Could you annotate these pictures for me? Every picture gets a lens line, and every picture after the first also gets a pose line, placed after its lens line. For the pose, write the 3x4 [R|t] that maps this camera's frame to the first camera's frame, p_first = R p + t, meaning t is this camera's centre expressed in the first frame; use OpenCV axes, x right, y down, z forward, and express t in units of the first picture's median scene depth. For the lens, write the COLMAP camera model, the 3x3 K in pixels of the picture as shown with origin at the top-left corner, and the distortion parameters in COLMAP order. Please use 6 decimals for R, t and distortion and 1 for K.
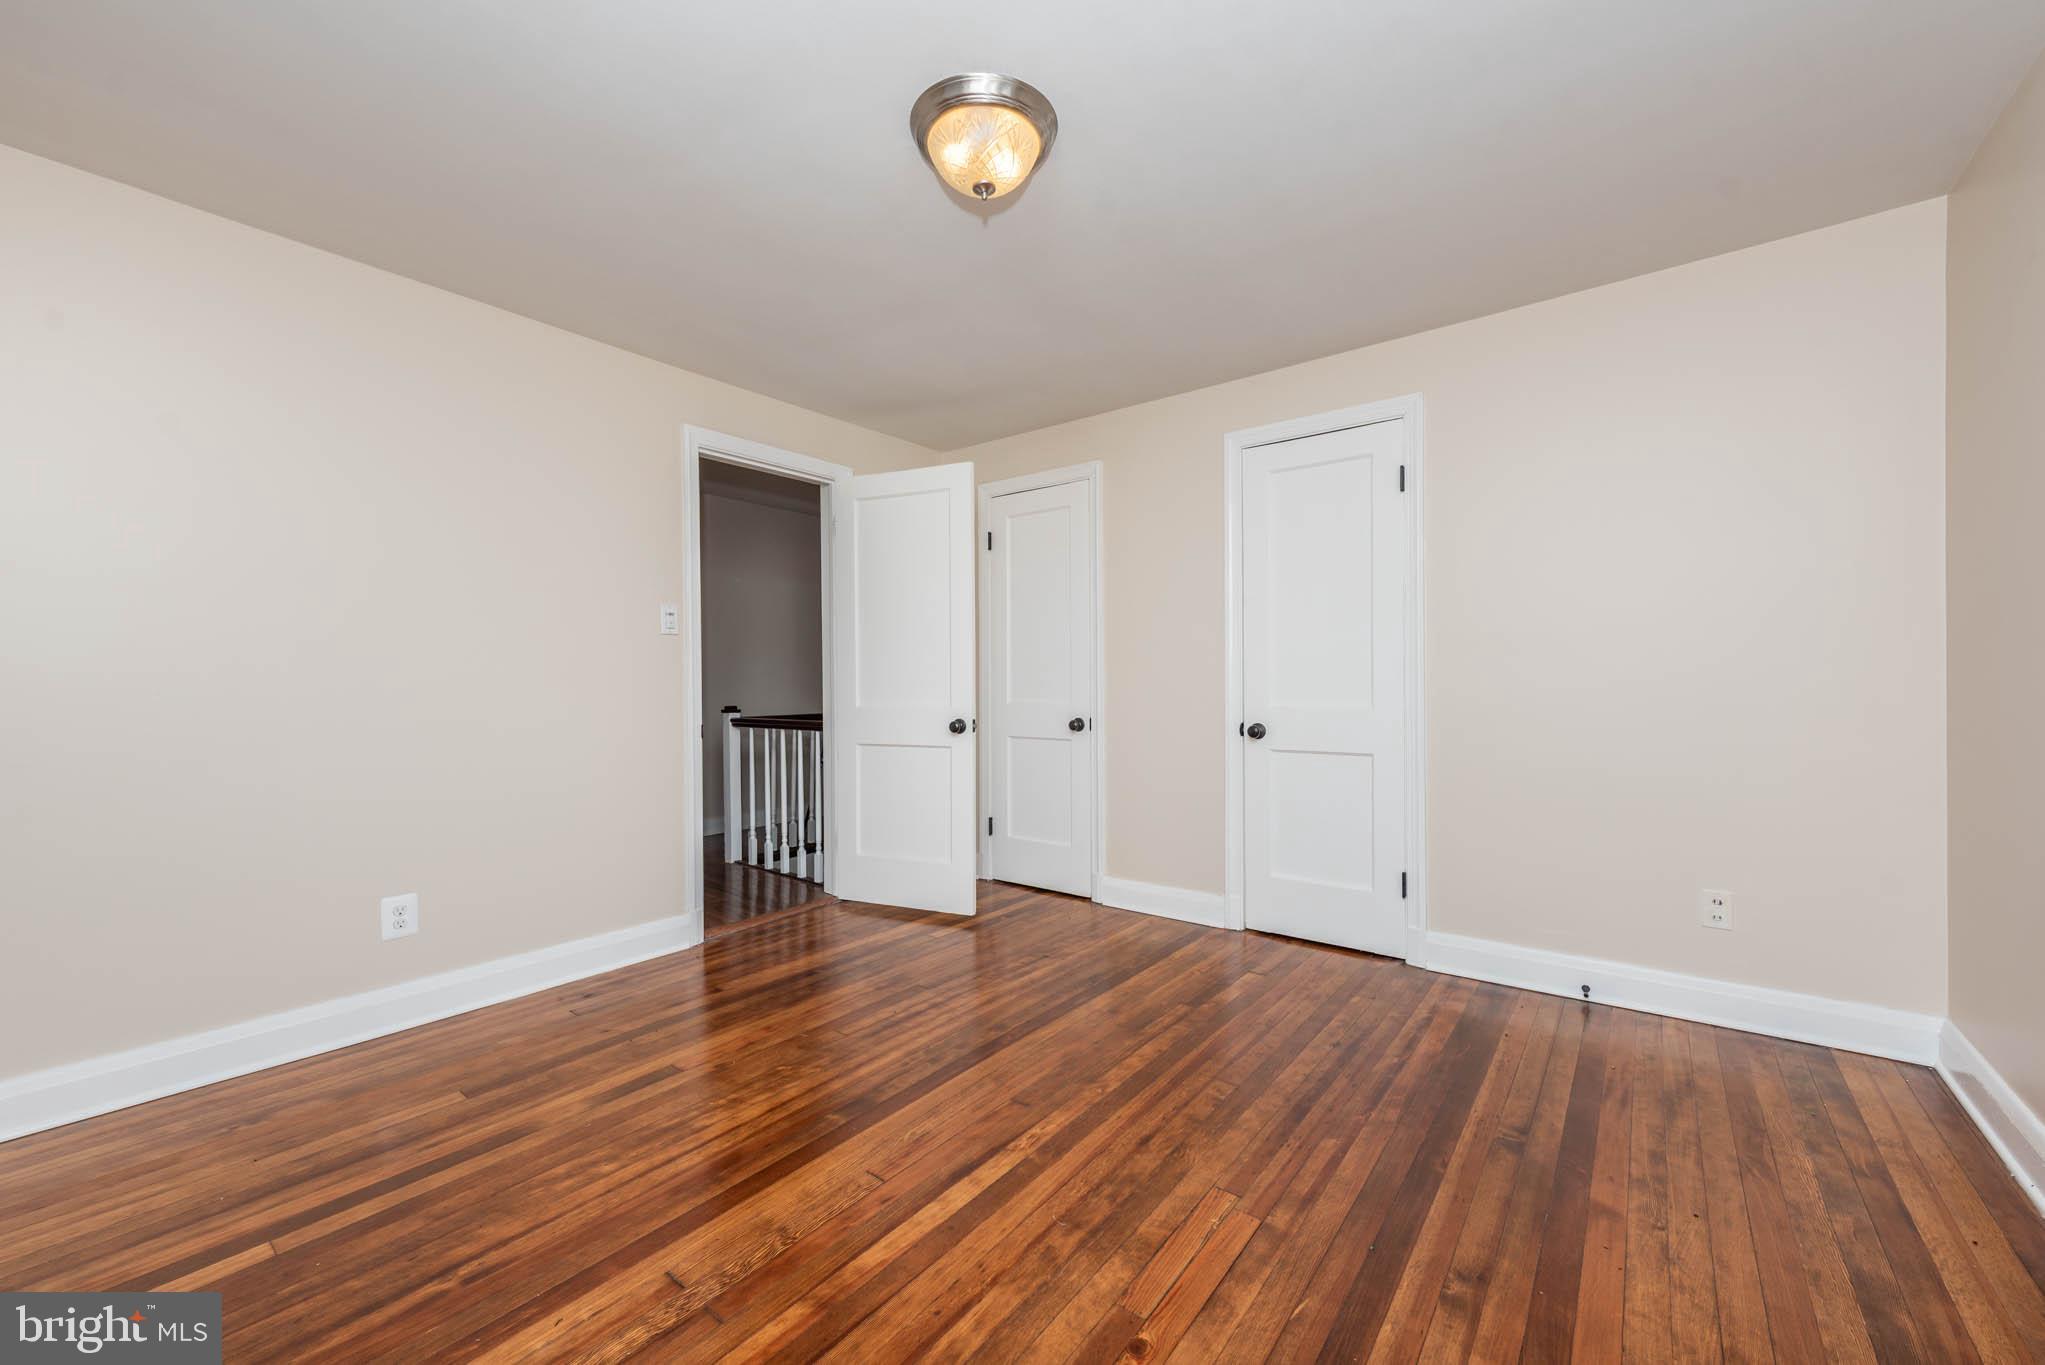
lens RADIAL K [[806.5, 0, 1039.8], [0, 806.5, 681.4], [0, 0, 1]] dist [0.012134, -0.000414]
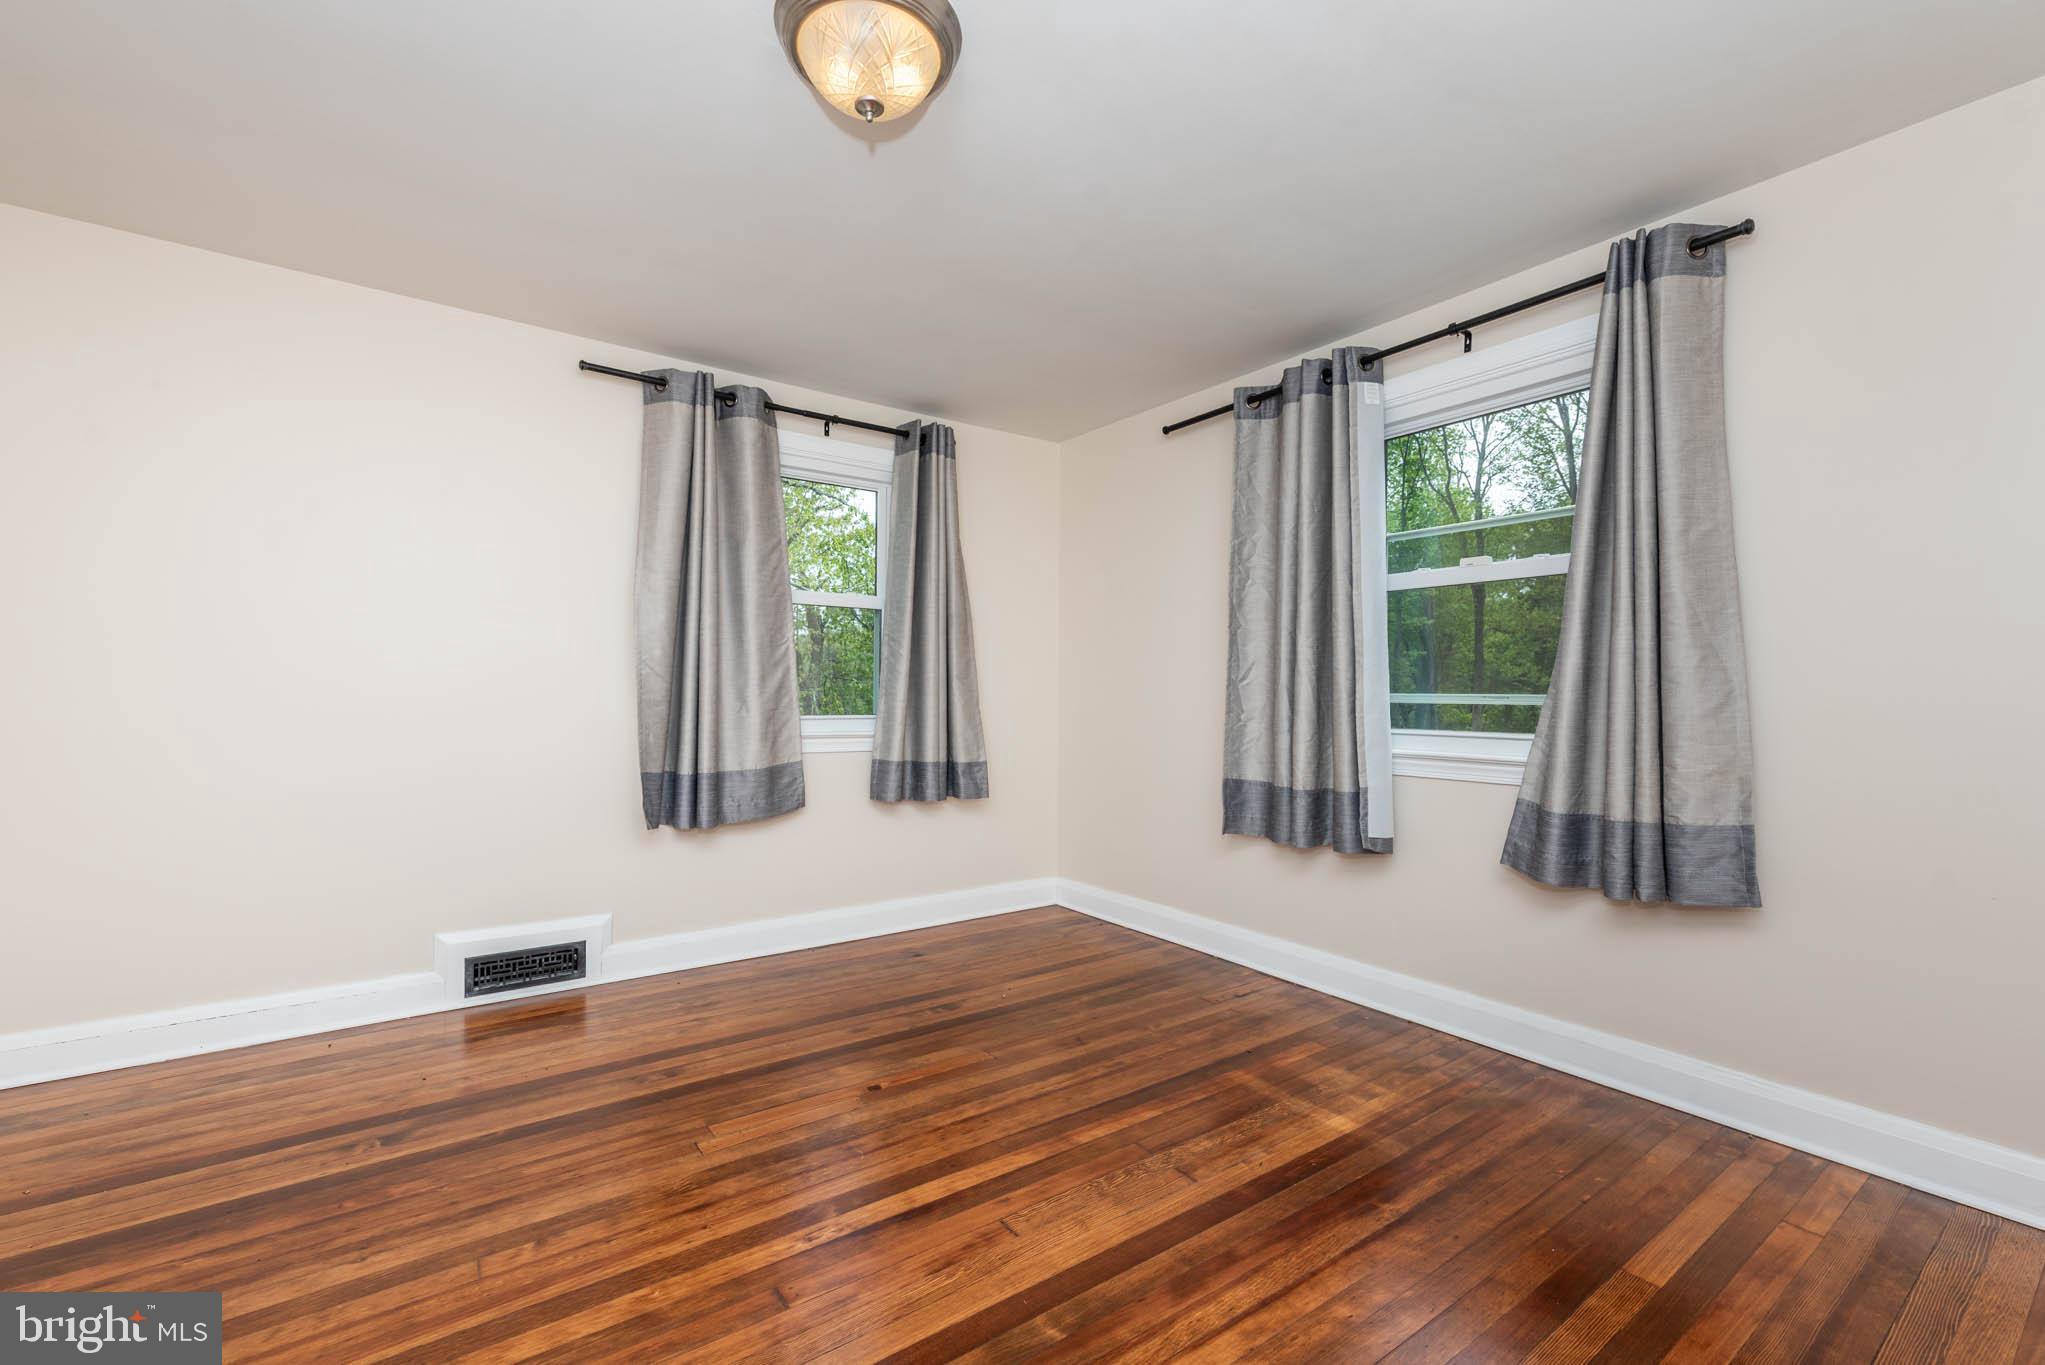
lens RADIAL K [[806.5, 0, 1039.8], [0, 806.5, 681.4], [0, 0, 1]] dist [0.012134, -0.000414]
pose [[-0.960376, 0.003616, 0.278683, -0.481267], [-0.000868, 0.999872, -0.015966, 0.029279], [-0.278705, -0.015575, -0.960250, 1.839169]]
